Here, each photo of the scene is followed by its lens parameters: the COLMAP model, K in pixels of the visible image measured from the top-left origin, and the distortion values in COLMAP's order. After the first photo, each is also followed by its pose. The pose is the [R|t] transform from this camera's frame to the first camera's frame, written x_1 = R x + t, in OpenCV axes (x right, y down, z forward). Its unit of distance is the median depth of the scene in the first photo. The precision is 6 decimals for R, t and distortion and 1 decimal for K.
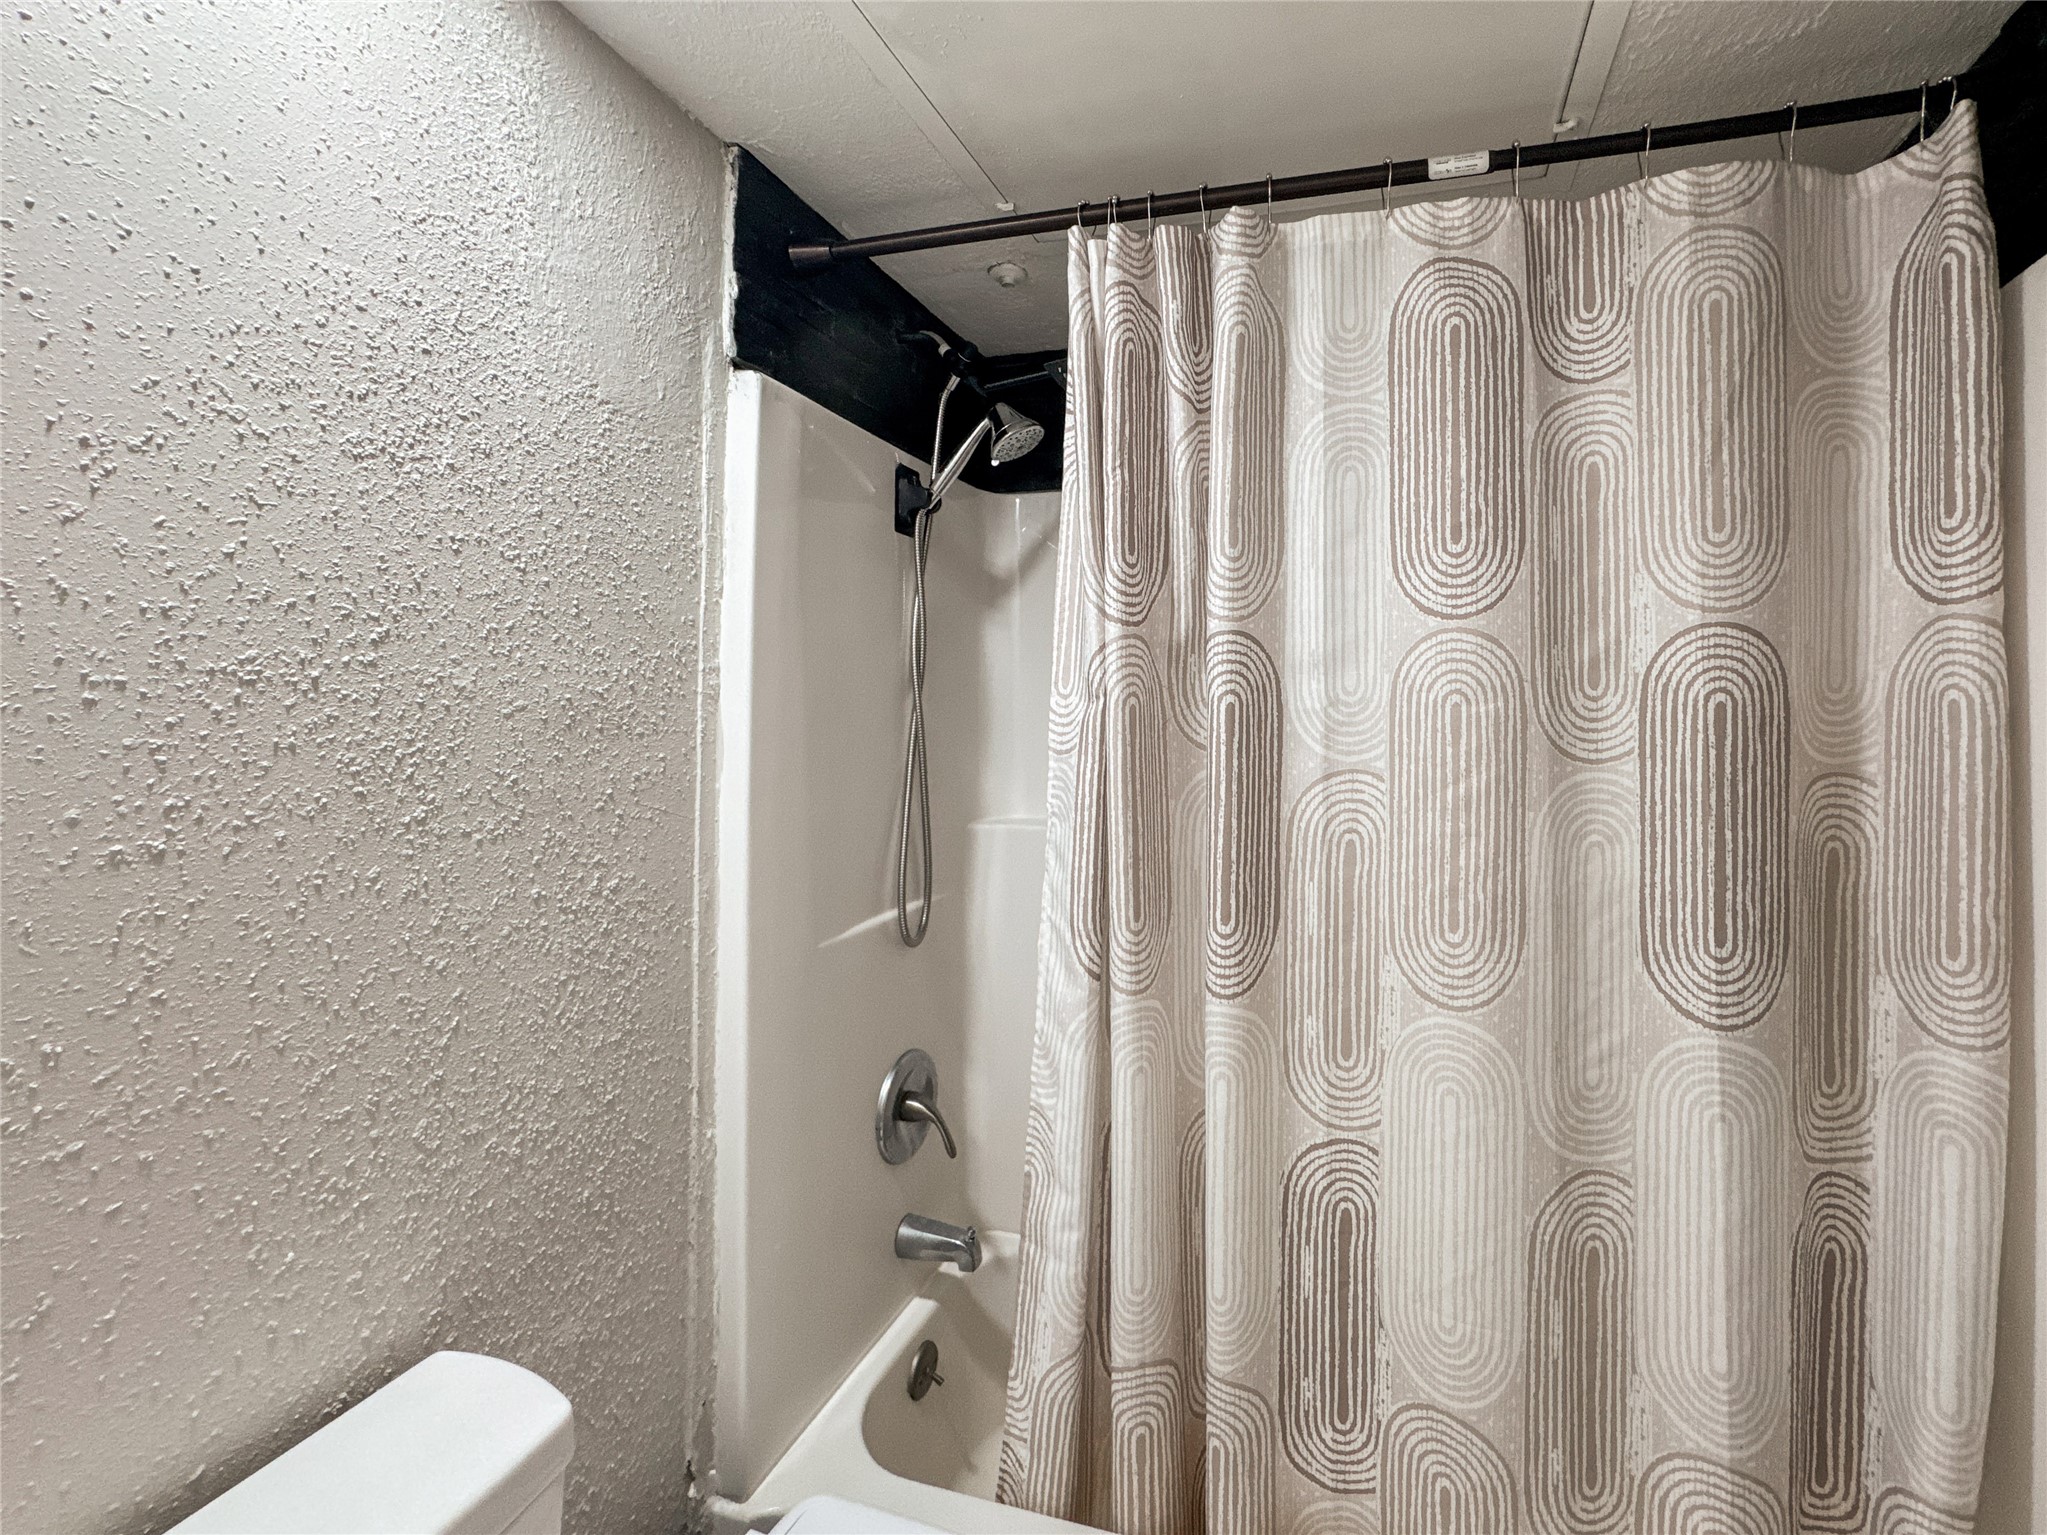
lens RADIAL K [[829.2, 0, 1167.9], [0, 829.2, 690.3], [0, 0, 1]] dist [-0.027437, 0.005113]
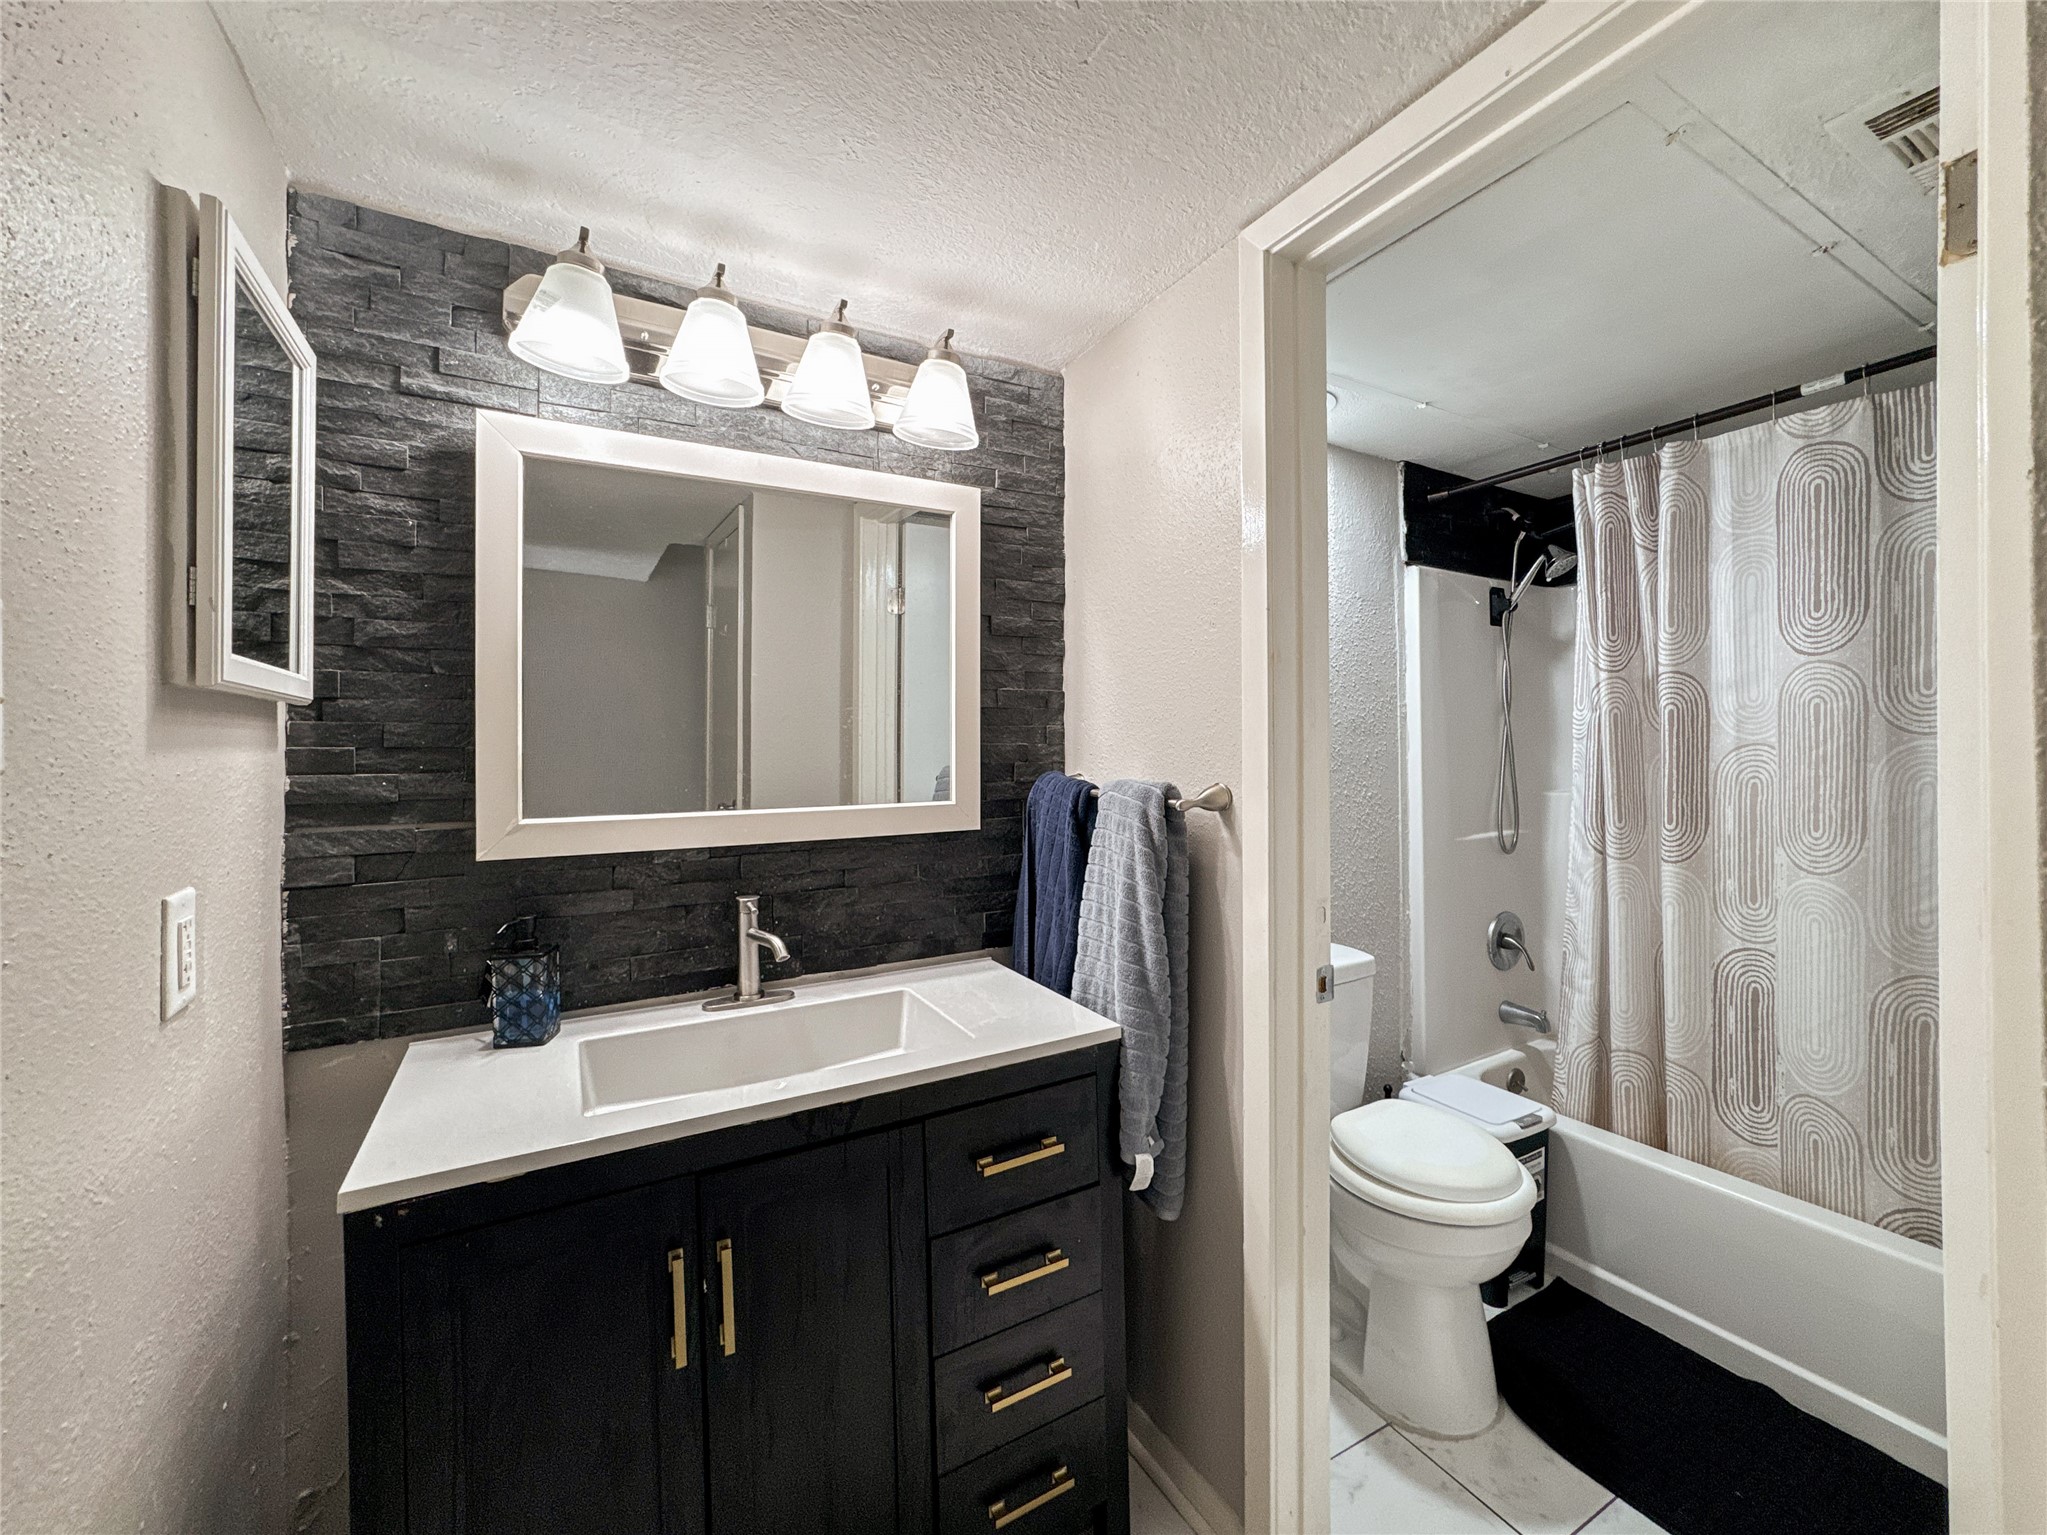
lens RADIAL K [[886.2, 0, 1053.4], [0, 886.2, 737.7], [0, 0, 1]] dist [-0.029498, 0.017432]
pose [[0.688067, -0.024442, -0.725235, 0.542131], [0.029267, 0.999554, -0.005920, 0.049263], [0.725056, -0.017153, 0.688476, -1.377532]]
